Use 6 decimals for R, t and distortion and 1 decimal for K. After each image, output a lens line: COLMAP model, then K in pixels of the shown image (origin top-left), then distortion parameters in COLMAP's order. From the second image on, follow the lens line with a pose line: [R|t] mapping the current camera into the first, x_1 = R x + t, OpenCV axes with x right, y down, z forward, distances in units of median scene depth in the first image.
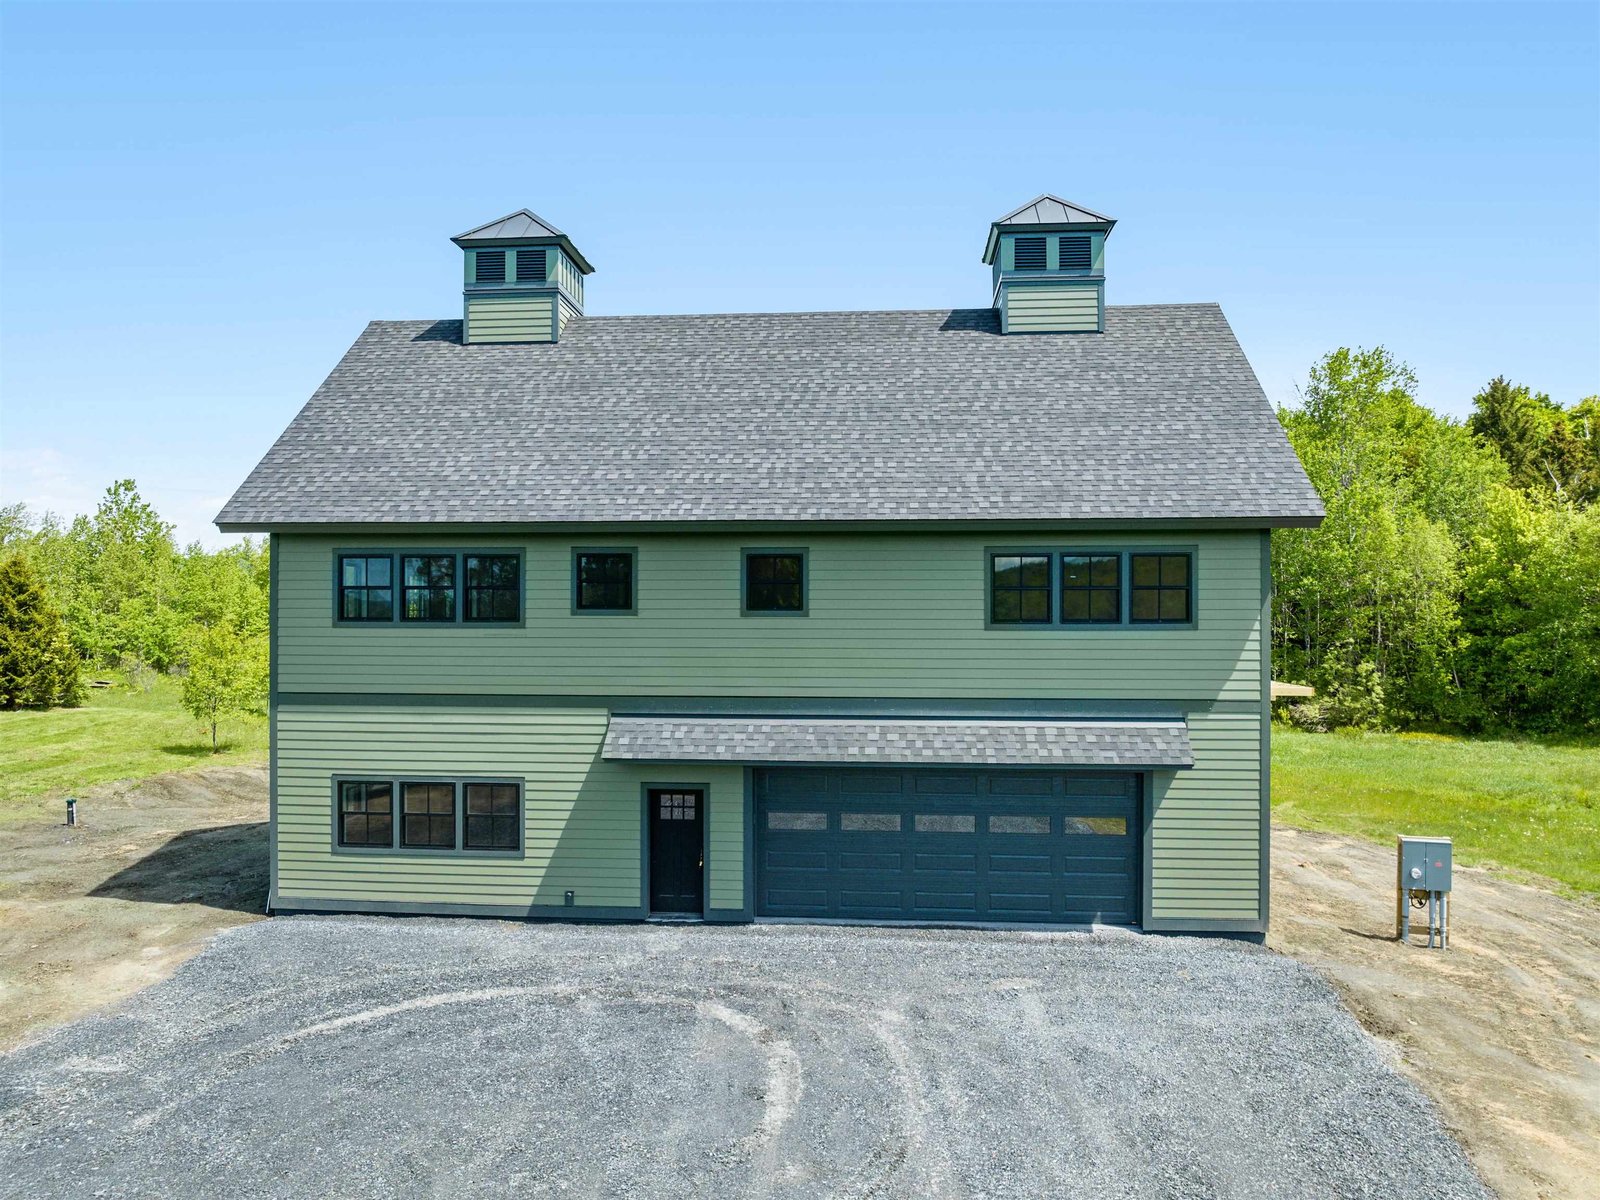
lens RADIAL K [[1152.3, 0, 800.0], [0, 1152.3, 600.0], [0, 0, 1]] dist [-0.040118, 0.002084]
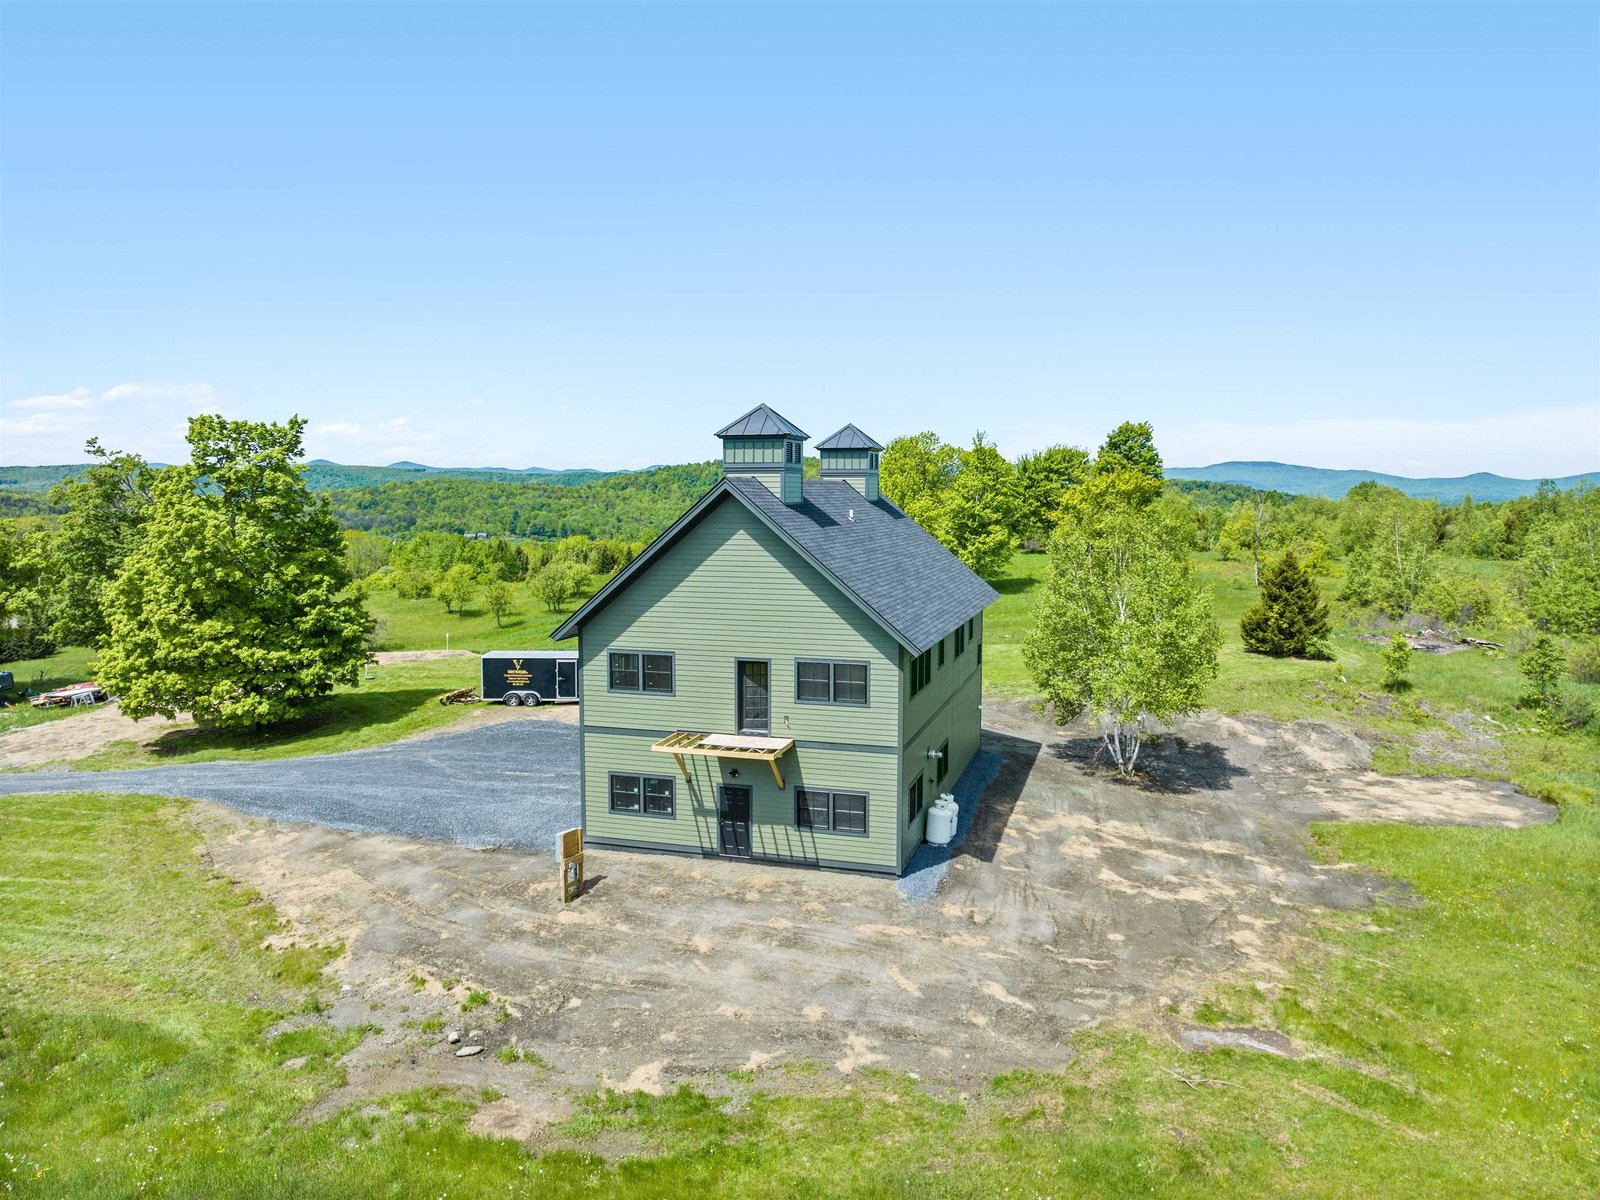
lens RADIAL K [[1127.6, 0, 800.0], [0, 1127.6, 600.0], [0, 0, 1]] dist [-0.035854, -0.004569]
pose [[-0.214149, 0.094217, -0.972247, 2.135720], [0.009386, 0.995490, 0.094402, -0.300286], [0.976756, 0.011090, -0.214067, 1.737717]]
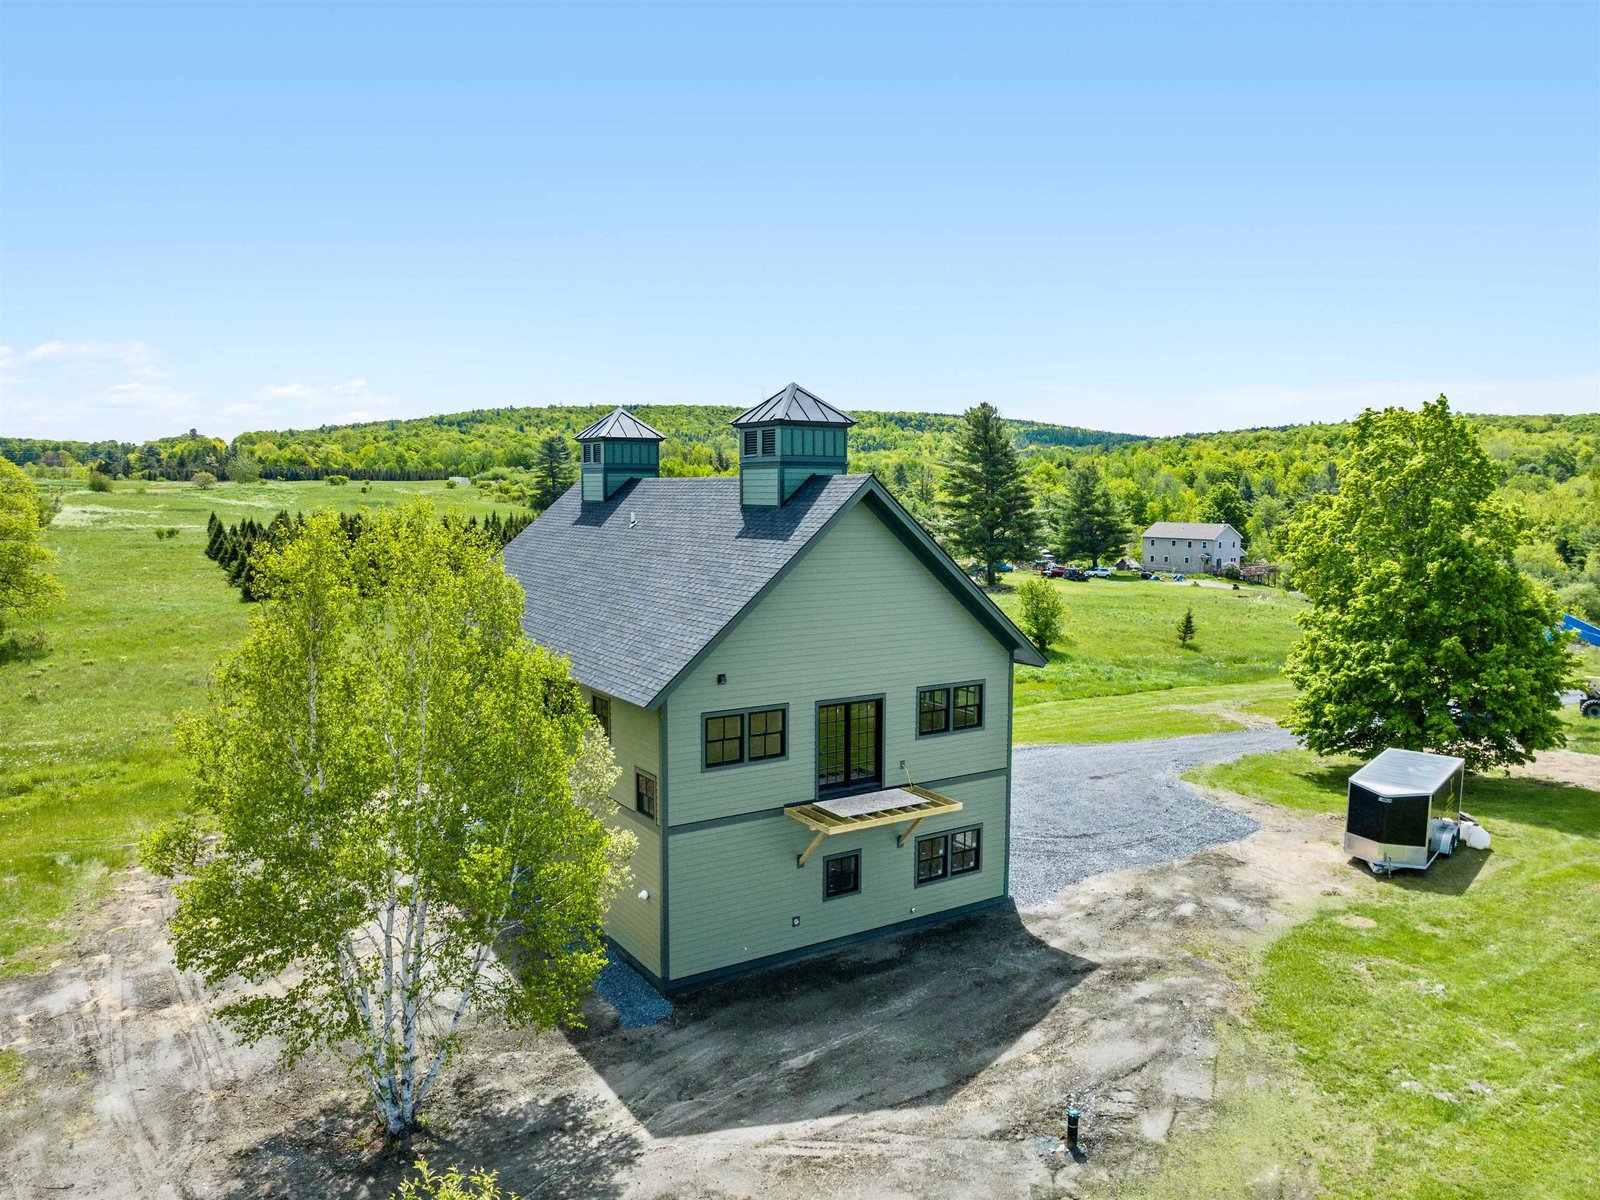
lens RADIAL K [[1118.0, 0, 800.0], [0, 1118.0, 600.0], [0, 0, 1]] dist [-0.026870, -0.003463]
pose [[-0.602513, -0.082339, 0.793850, -1.535170], [-0.007735, 0.995220, 0.097354, -0.303492], [-0.798071, 0.052516, -0.600270, 2.233579]]
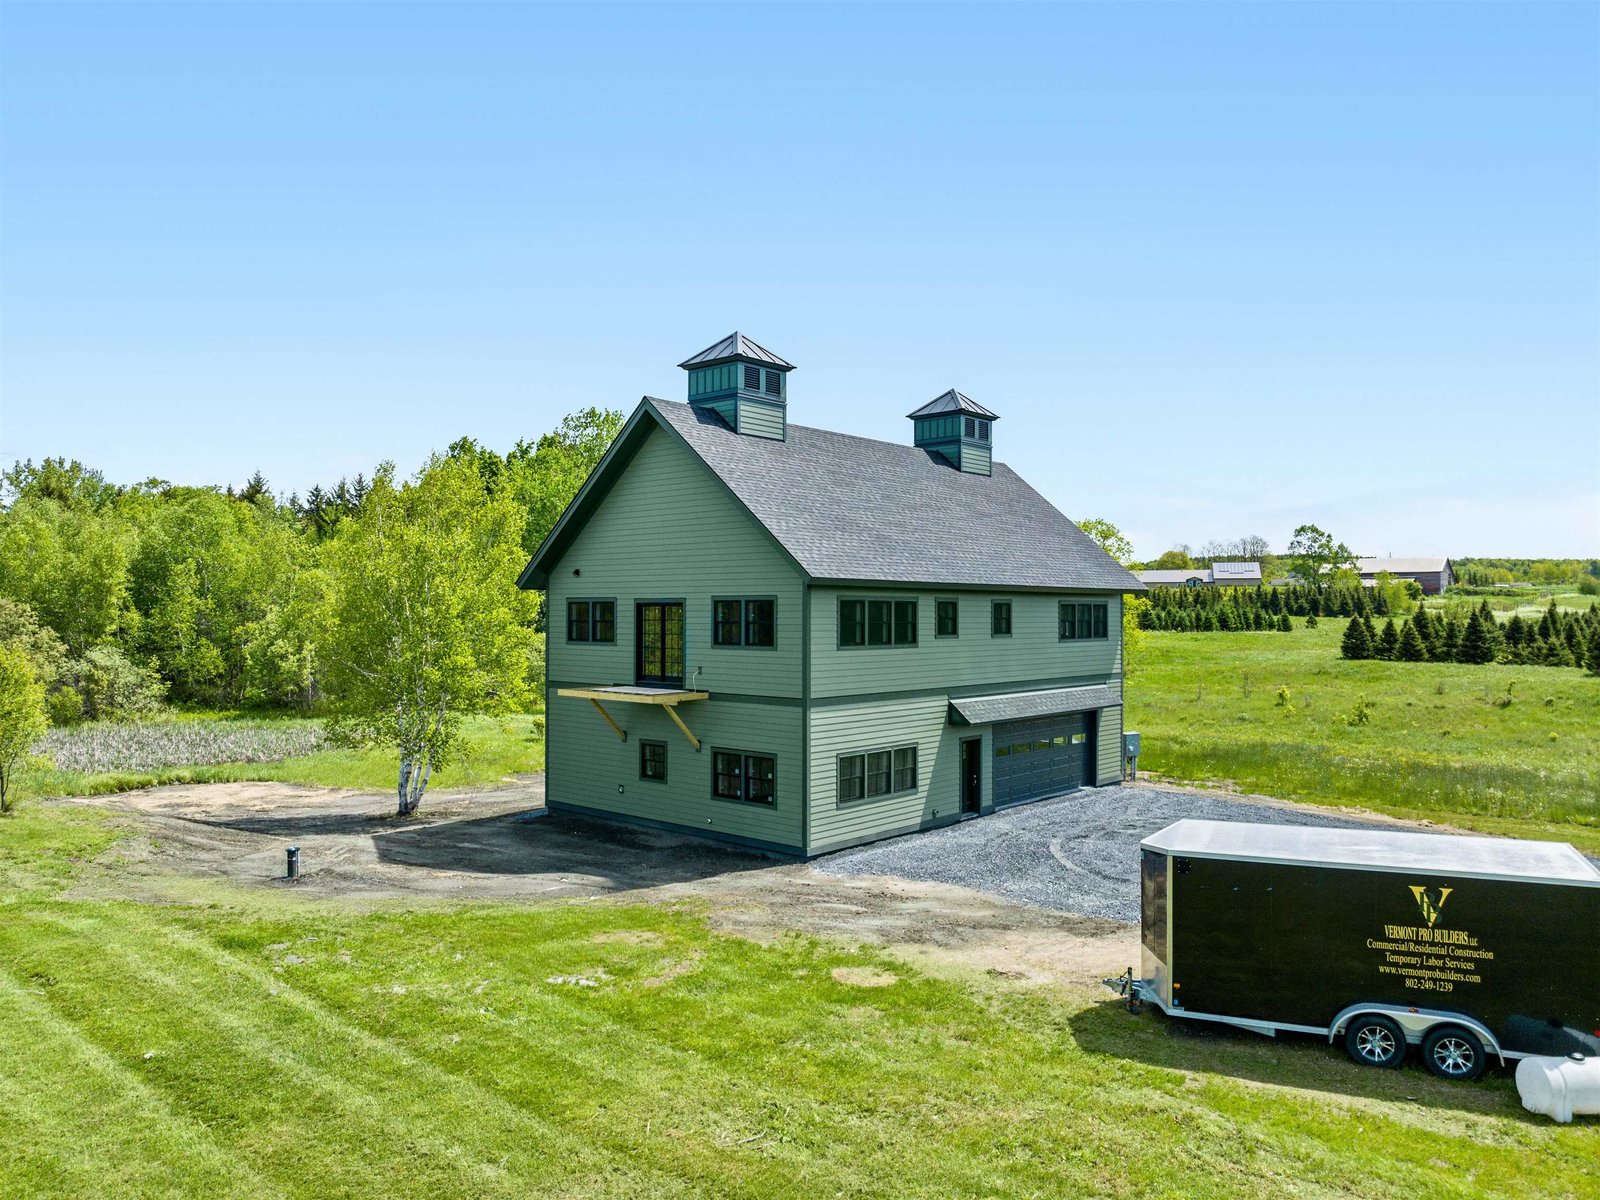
lens RADIAL K [[1127.6, 0, 800.0], [0, 1127.6, 600.0], [0, 0, 1]] dist [-0.035854, -0.004569]
pose [[0.603898, 0.011226, 0.796983, -1.610648], [-0.007936, 0.999936, -0.008071, -0.027581], [-0.797022, -0.001451, 0.603948, 0.198377]]
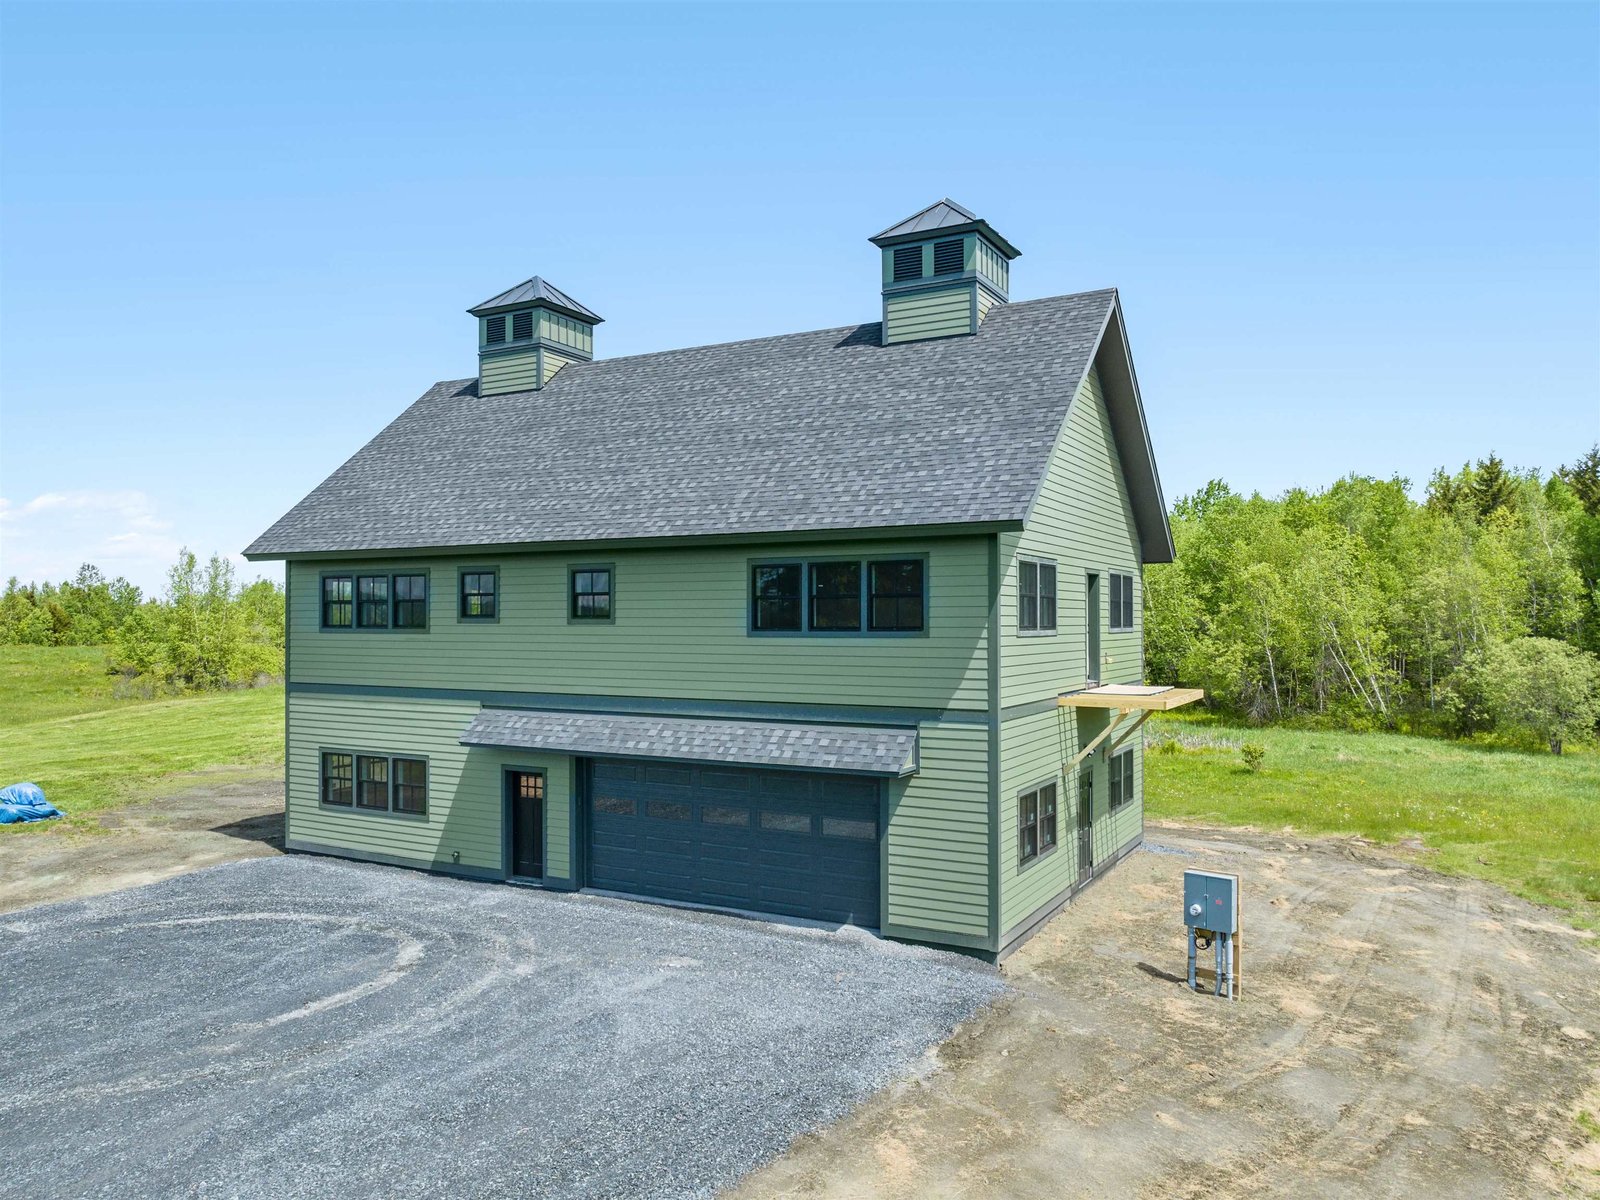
lens RADIAL K [[1167.8, 0, 800.0], [0, 1167.8, 600.0], [0, 0, 1]] dist [-0.035835, -0.007221]
pose [[0.911068, -0.009092, -0.412156, 0.648299], [0.007688, 0.999958, -0.005065, -0.002189], [0.412184, 0.001445, 0.911099, 0.034660]]
